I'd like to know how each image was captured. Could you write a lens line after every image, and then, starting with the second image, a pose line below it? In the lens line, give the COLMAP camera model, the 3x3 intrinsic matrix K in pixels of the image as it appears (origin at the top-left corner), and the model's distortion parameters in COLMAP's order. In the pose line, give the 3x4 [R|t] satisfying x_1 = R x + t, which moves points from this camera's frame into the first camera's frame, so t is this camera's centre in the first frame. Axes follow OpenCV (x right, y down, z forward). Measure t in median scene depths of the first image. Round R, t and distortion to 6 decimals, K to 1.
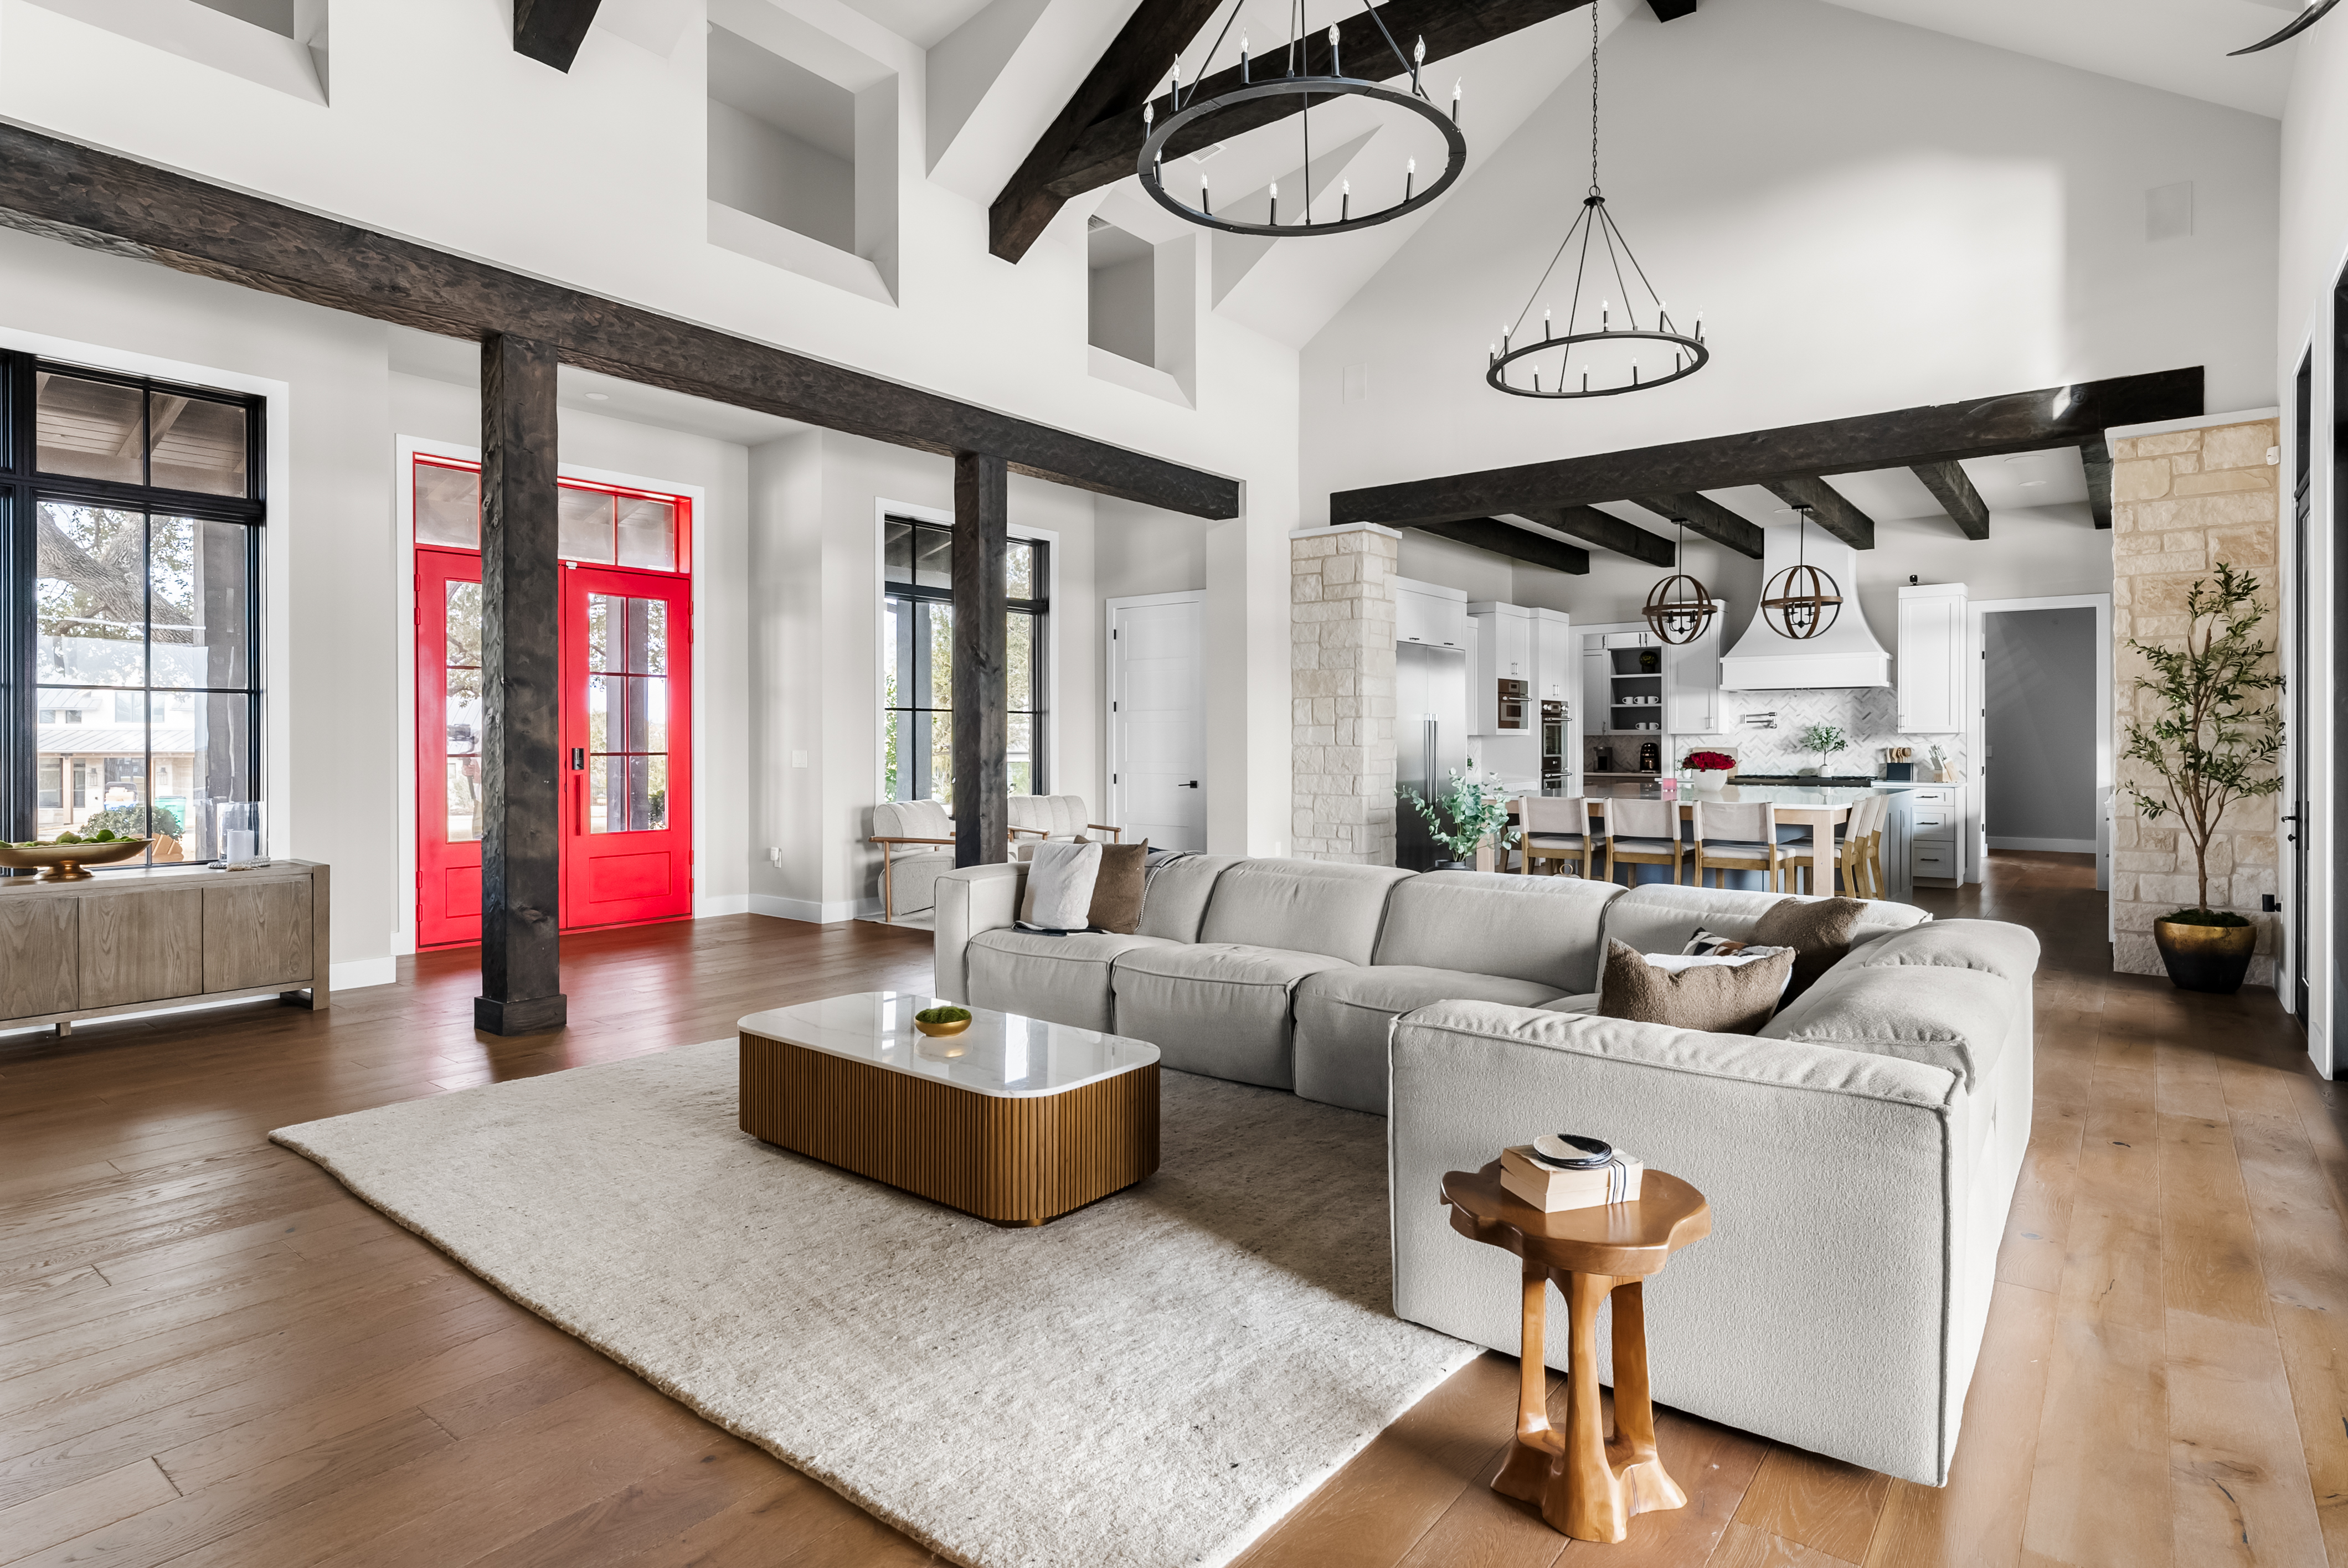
lens RADIAL K [[1232.3, 0, 1175.1], [0, 1232.3, 747.4], [0, 0, 1]] dist [0.002104, 0.000759]
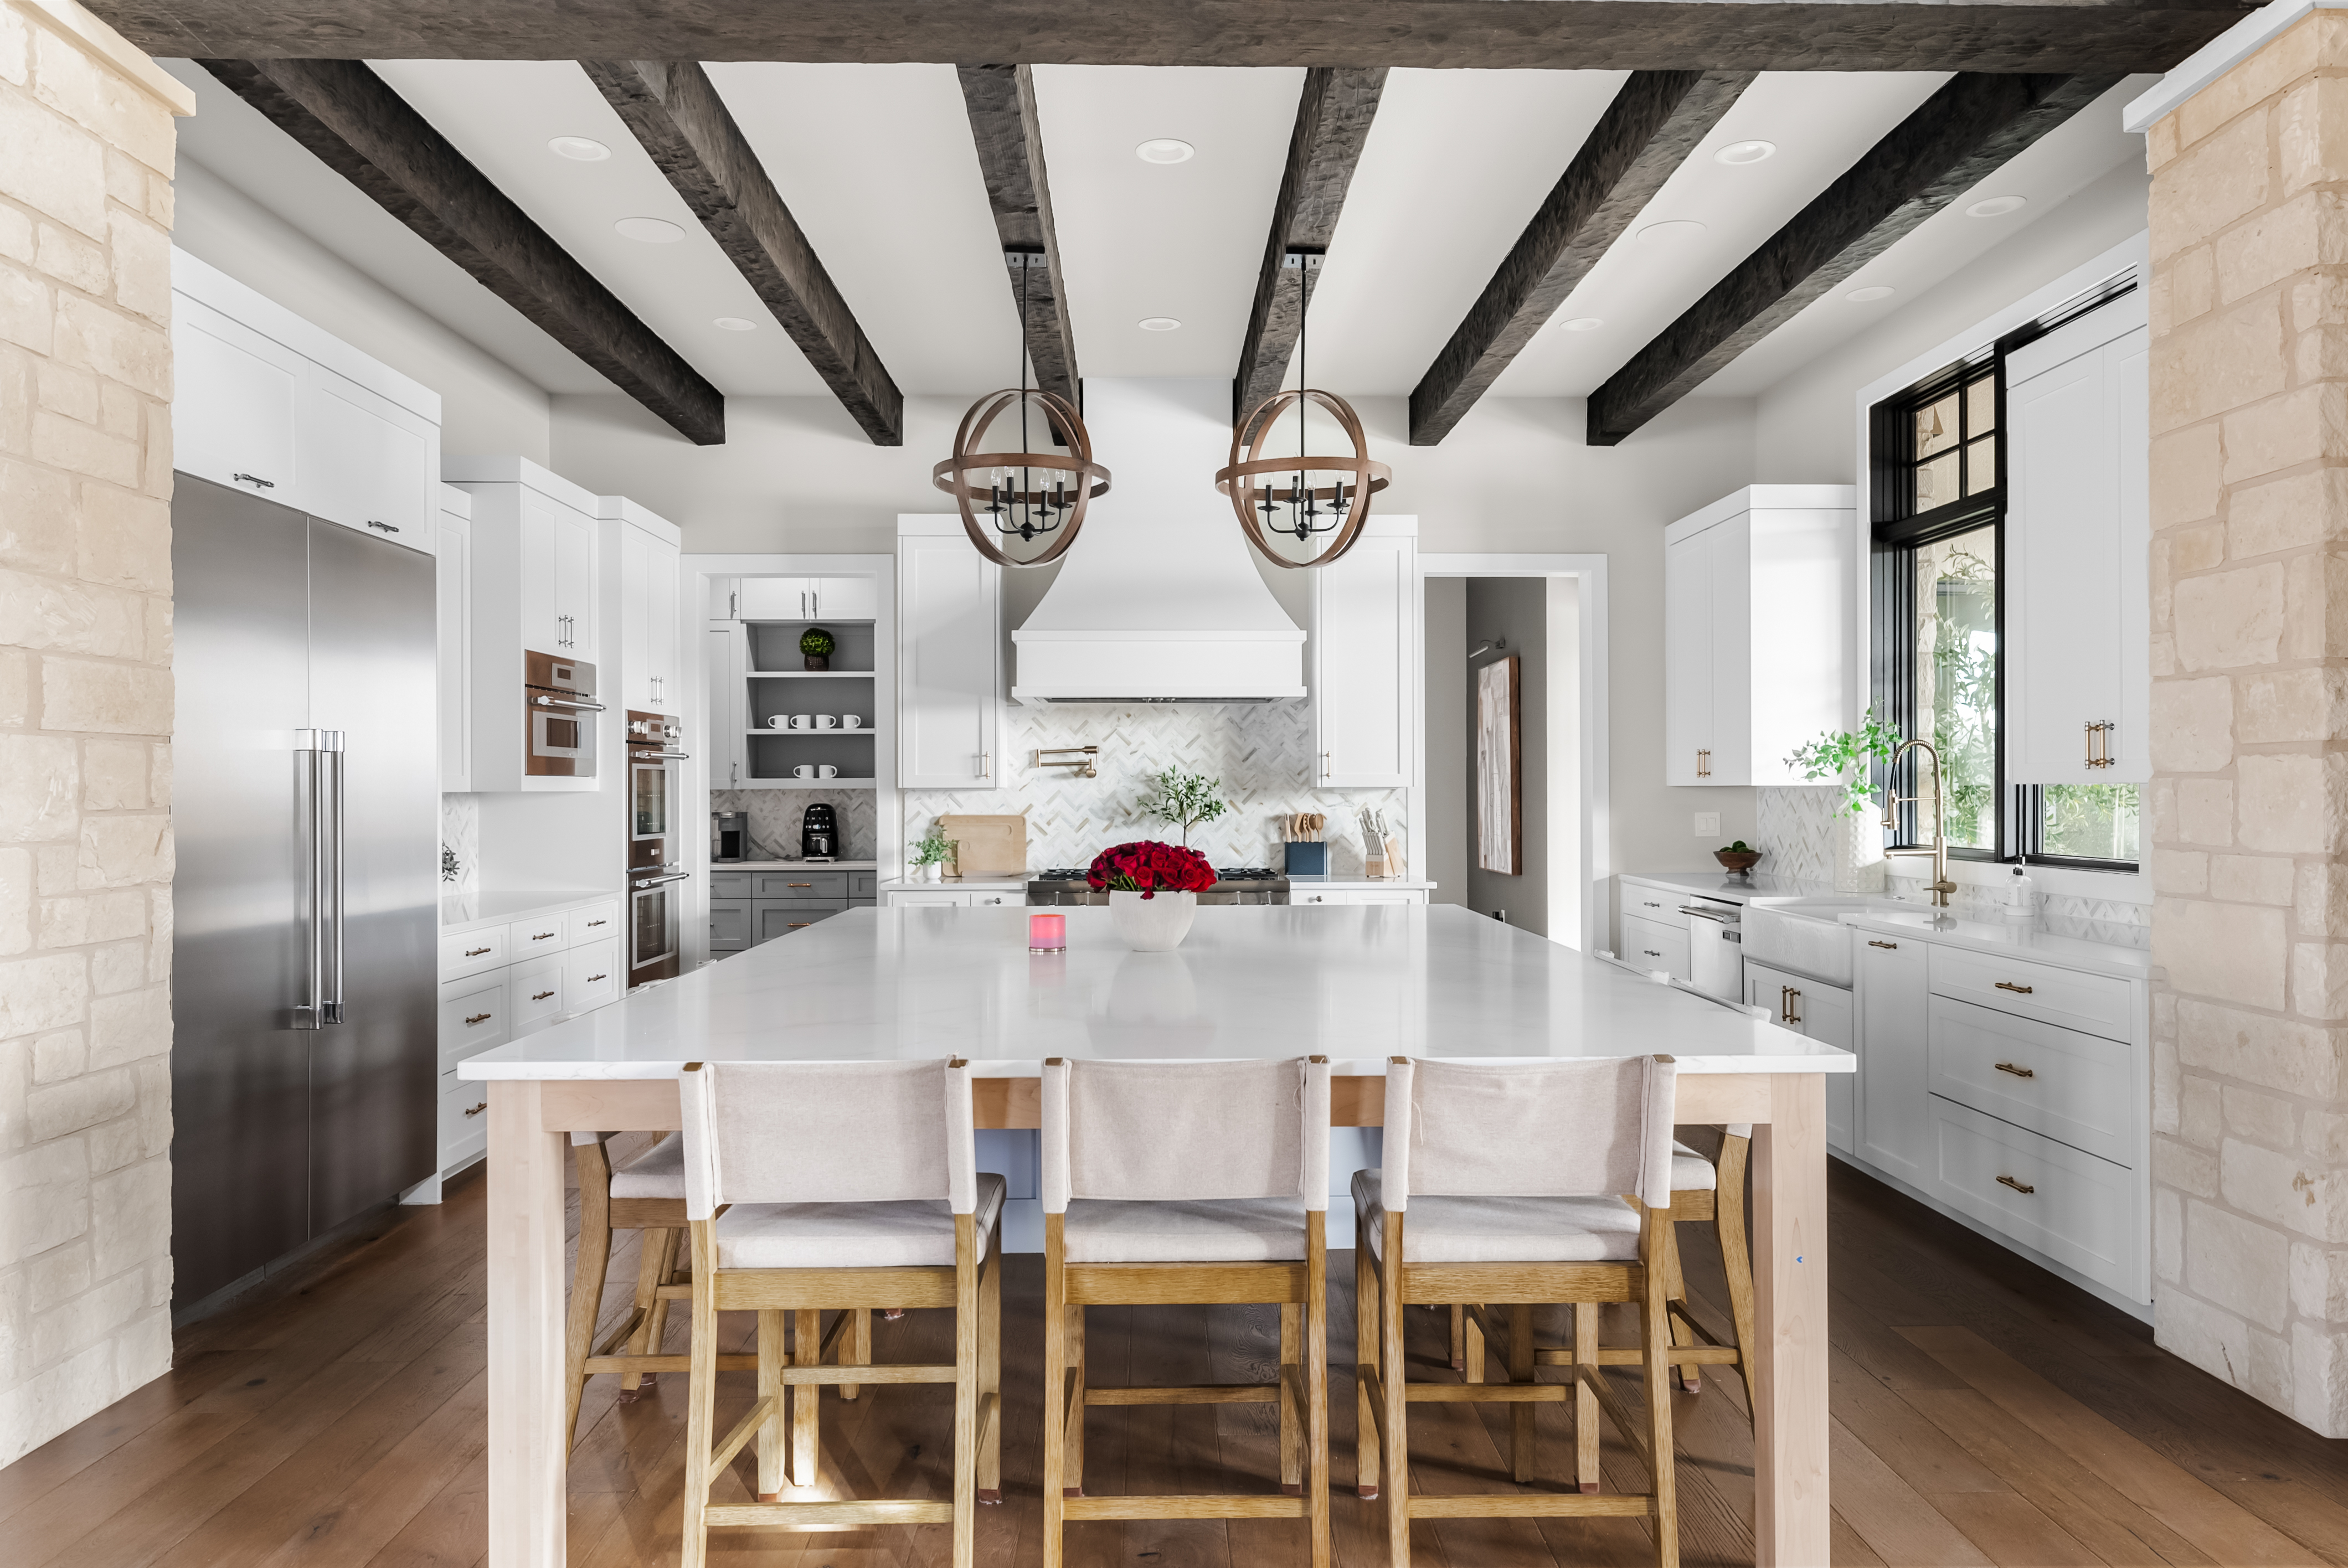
lens RADIAL K [[1509.8, 0, 1182.7], [0, 1509.8, 781.4], [0, 0, 1]] dist [0.001841, 0.001653]
pose [[0.772125, 0.001870, 0.635468, 0.139350], [0.005095, 0.999945, -0.009133, -0.009529], [-0.635451, 0.010290, 0.772073, 0.588096]]
